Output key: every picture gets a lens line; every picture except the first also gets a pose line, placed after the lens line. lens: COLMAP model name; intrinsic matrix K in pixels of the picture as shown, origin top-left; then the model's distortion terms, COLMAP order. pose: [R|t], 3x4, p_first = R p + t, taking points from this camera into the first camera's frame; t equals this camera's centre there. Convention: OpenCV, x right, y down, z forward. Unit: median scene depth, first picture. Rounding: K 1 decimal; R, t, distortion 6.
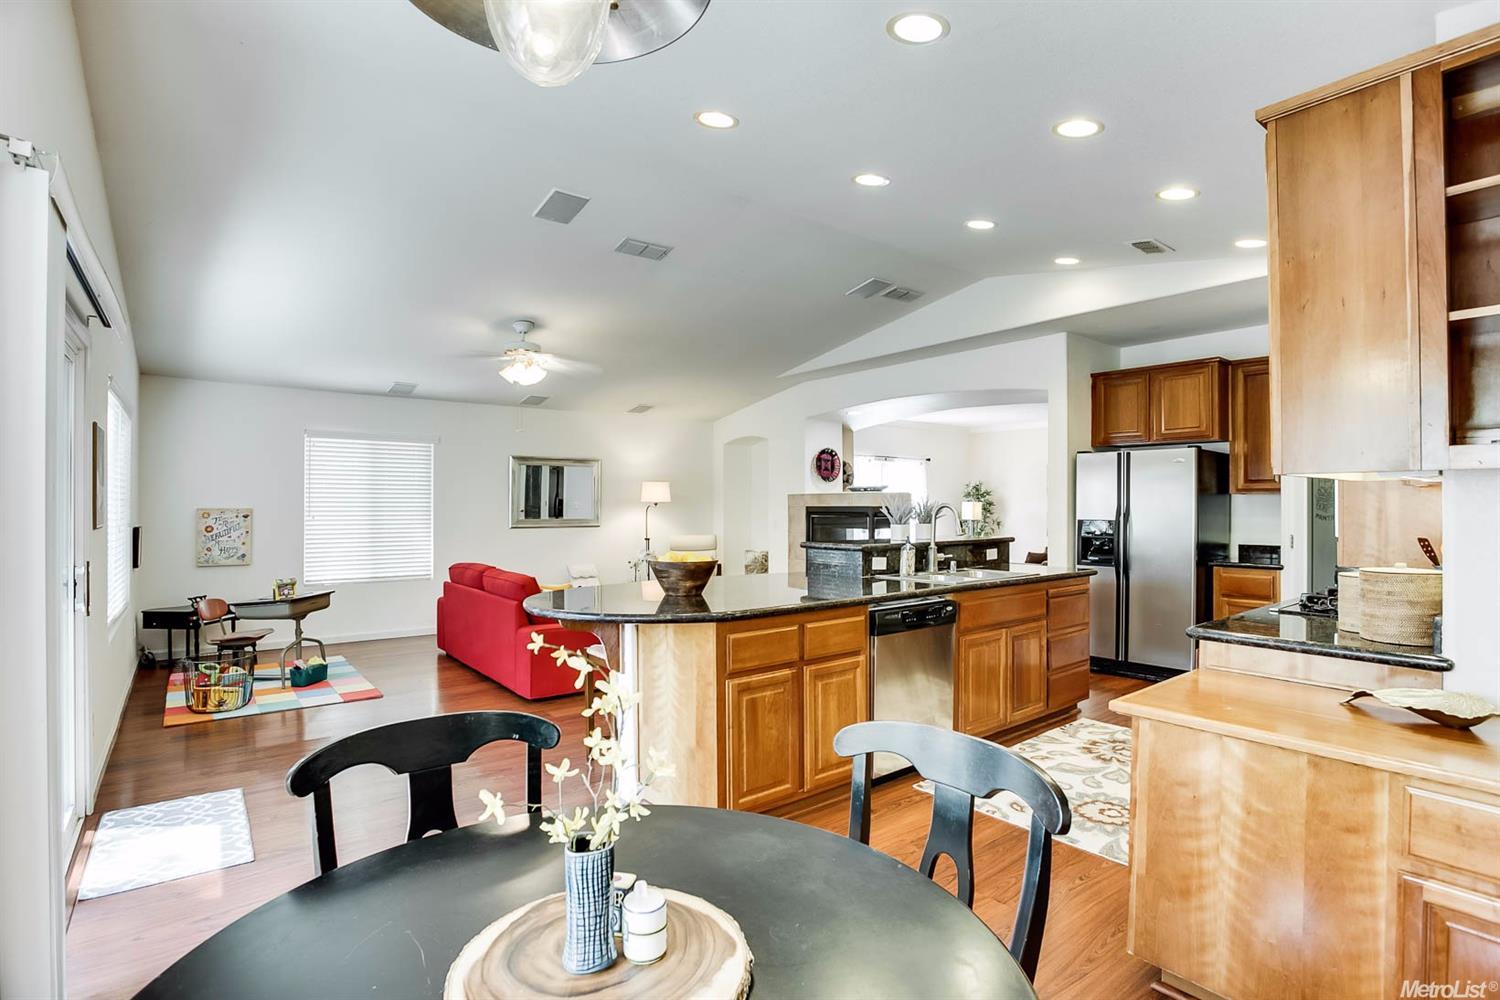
lens RADIAL K [[728.9, 0, 753.6], [0, 728.9, 498.9], [0, 0, 1]] dist [-0.034271, 0.002011]
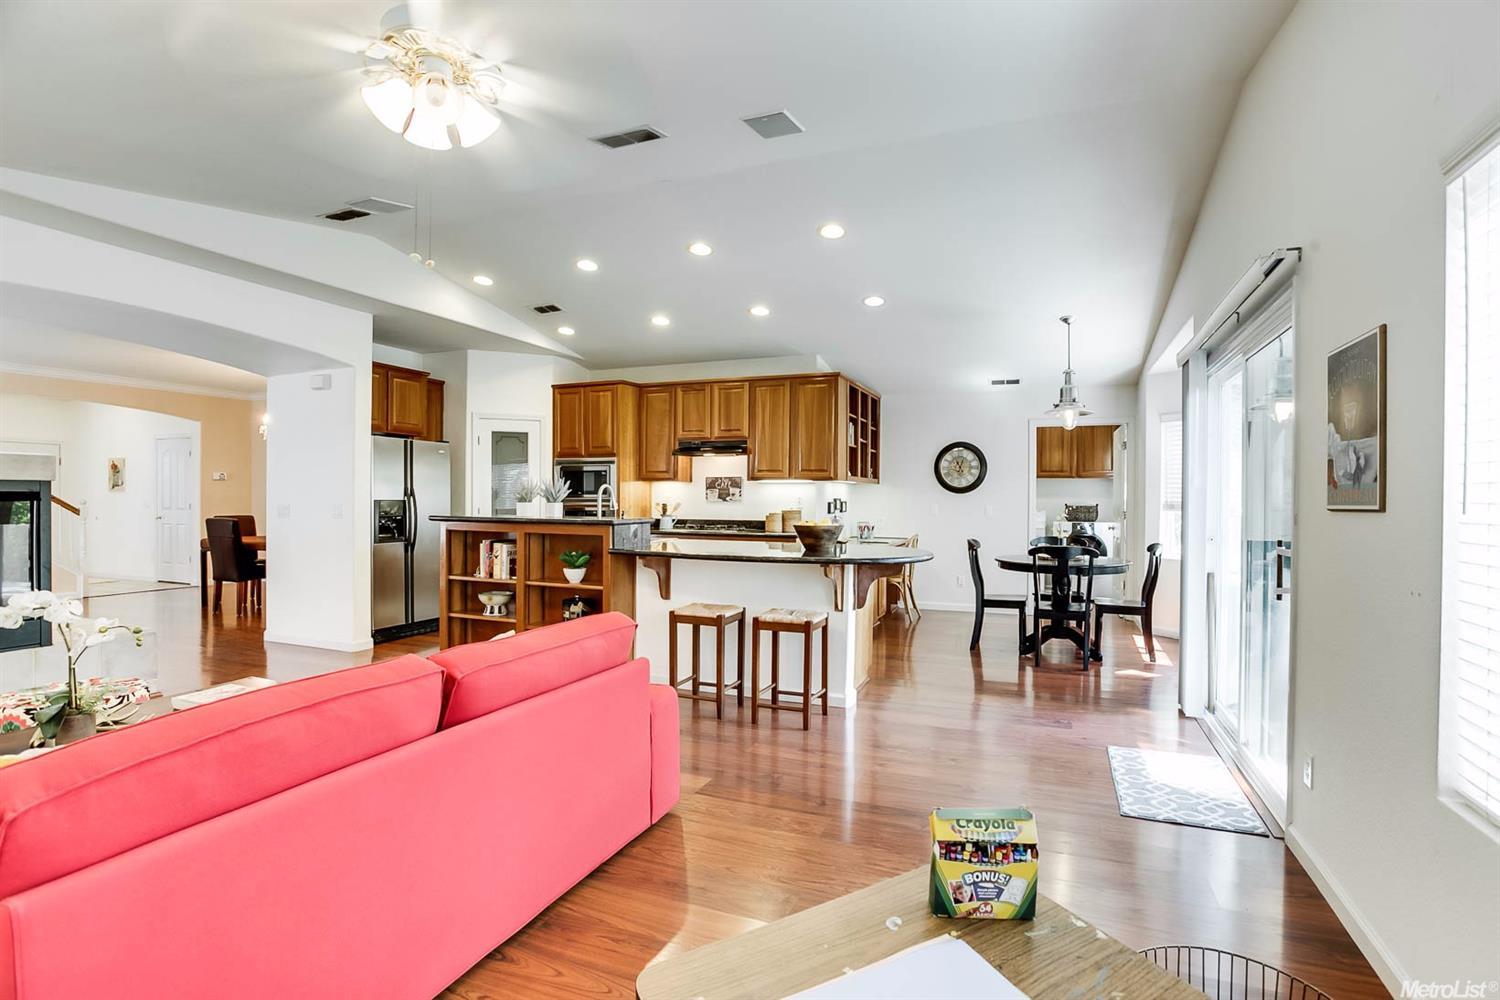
lens RADIAL K [[728.9, 0, 741.7], [0, 728.9, 506.7], [0, 0, 1]] dist [-0.034271, 0.002011]
pose [[-0.479875, -0.015165, 0.877206, -1.144230], [-0.014188, 0.999854, 0.009524, 0.033668], [-0.877222, -0.007875, -0.480020, 1.662957]]
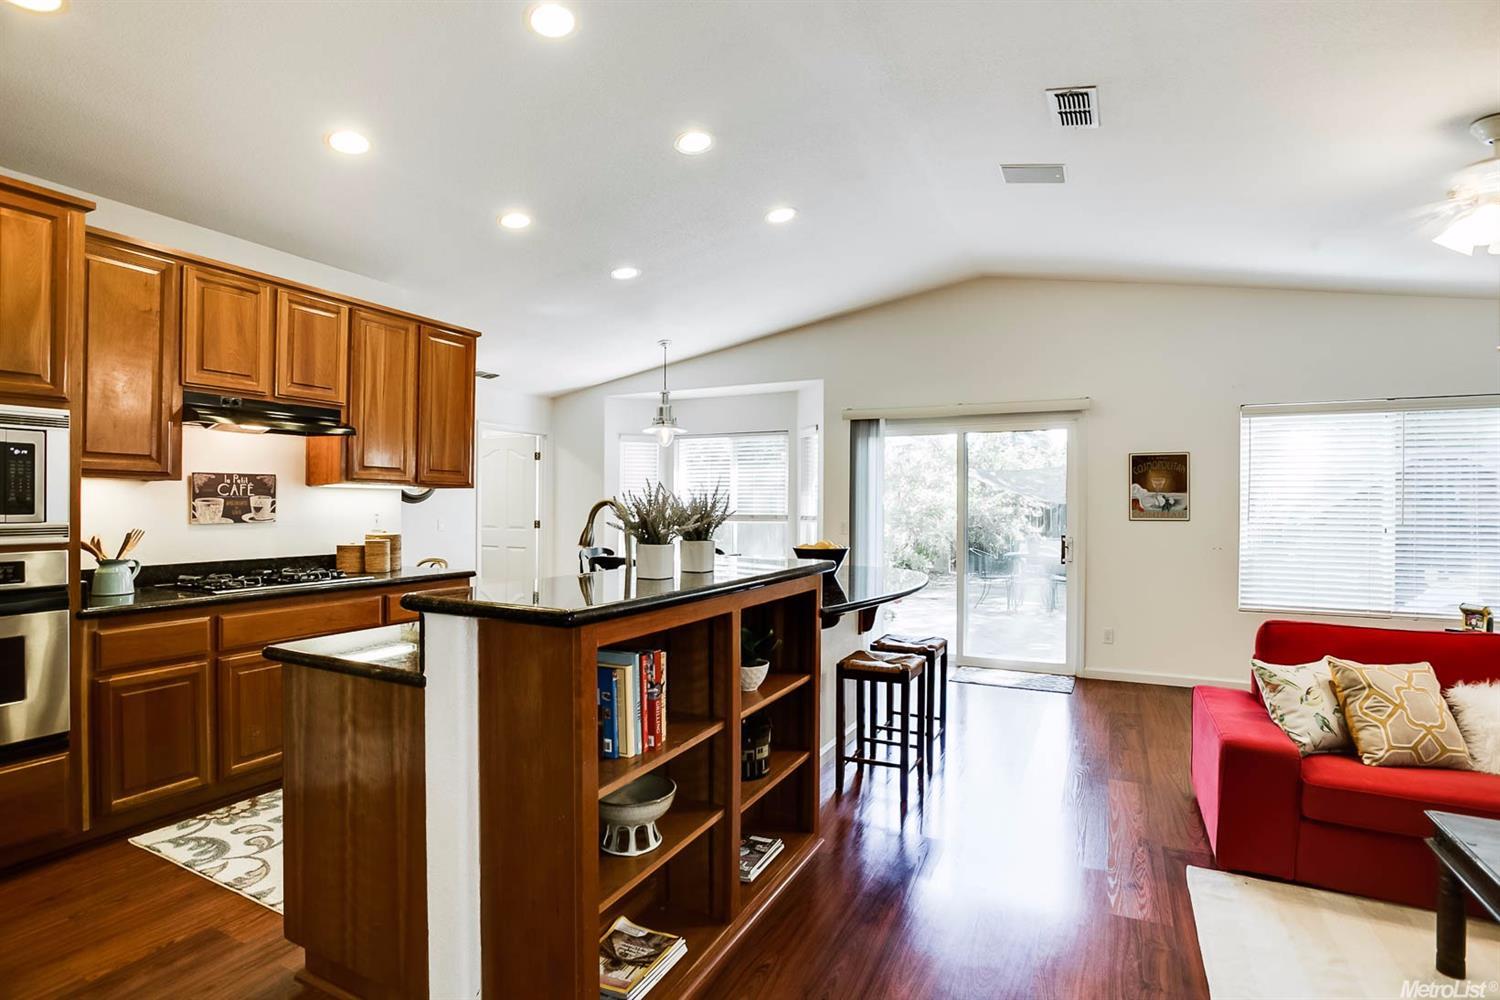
lens RADIAL K [[728.9, 0, 736.7], [0, 728.9, 497.3], [0, 0, 1]] dist [-0.034271, 0.002011]
pose [[-0.912974, -0.007622, -0.407946, 0.527363], [-0.000667, 0.999852, -0.017188, 0.019144], [0.408016, -0.015420, -0.912844, 1.921700]]
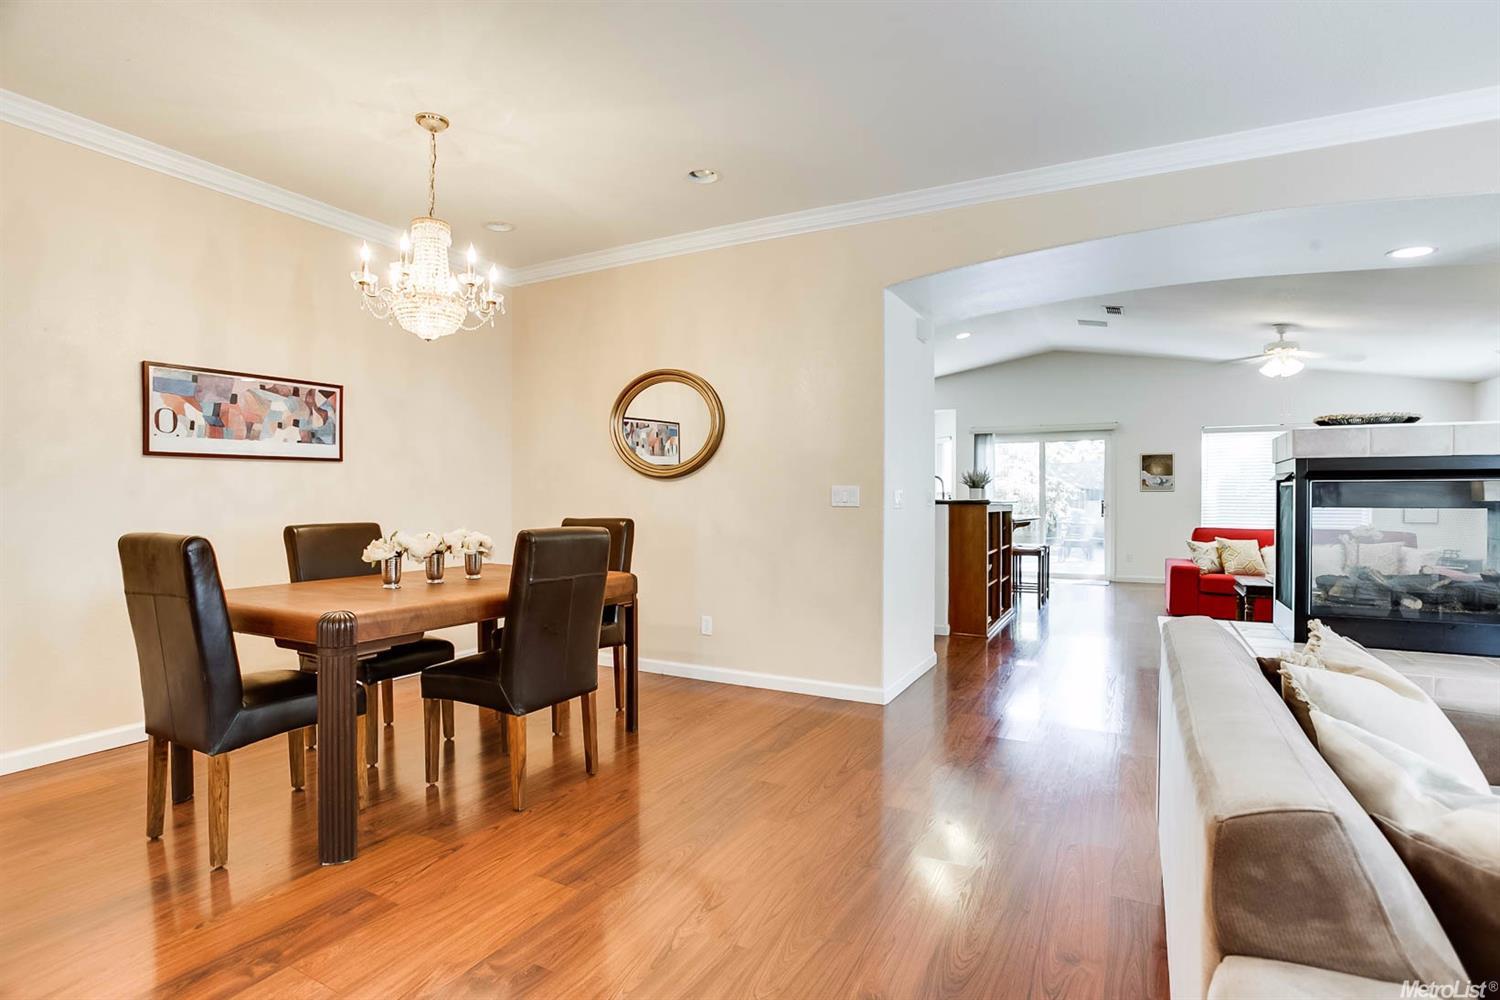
lens RADIAL K [[728.9, 0, 750.1], [0, 728.9, 496.6], [0, 0, 1]] dist [-0.034271, 0.002011]
pose [[-0.917557, -0.001530, -0.397601, 1.571920], [0.002713, 0.999945, -0.010110, 0.084592], [0.397595, -0.010355, -0.917503, 2.773902]]
